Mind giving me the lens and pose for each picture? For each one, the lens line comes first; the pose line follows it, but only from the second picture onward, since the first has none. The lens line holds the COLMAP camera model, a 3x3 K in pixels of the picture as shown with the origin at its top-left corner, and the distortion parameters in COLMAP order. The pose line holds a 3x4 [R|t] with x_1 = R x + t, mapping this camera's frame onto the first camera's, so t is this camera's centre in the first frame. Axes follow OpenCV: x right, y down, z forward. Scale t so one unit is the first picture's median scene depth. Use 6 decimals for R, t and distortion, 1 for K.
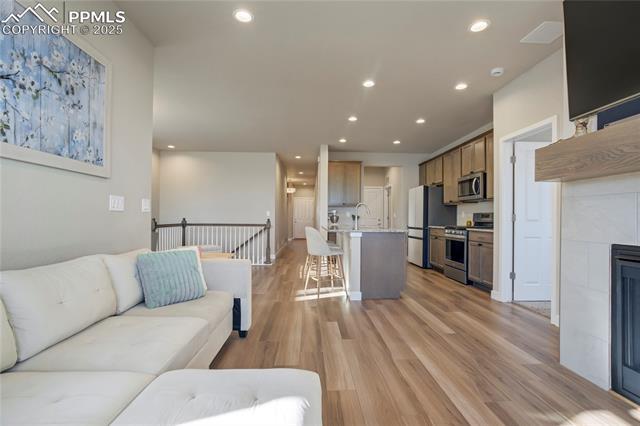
lens RADIAL K [[302.5, 0, 320.0], [0, 302.5, 213.0], [0, 0, 1]] dist [-0.000934, -0.000114]
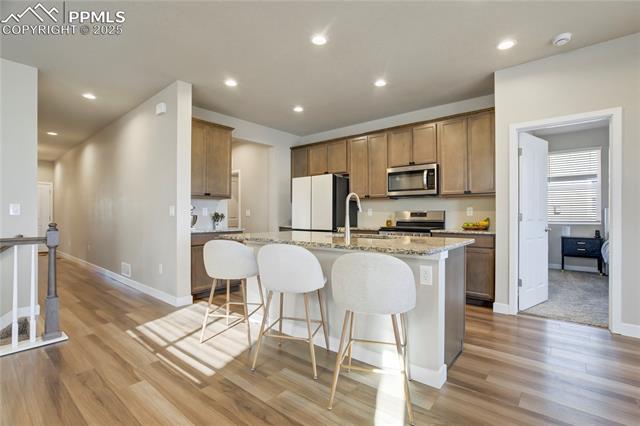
lens RADIAL K [[290.7, 0, 320.0], [0, 290.7, 213.0], [0, 0, 1]] dist [-0.020327, 0.000215]
pose [[0.662854, -0.003516, 0.748741, -0.294213], [-0.008343, 0.999892, 0.012081, -0.002489], [-0.748702, -0.014255, 0.662753, 0.681707]]
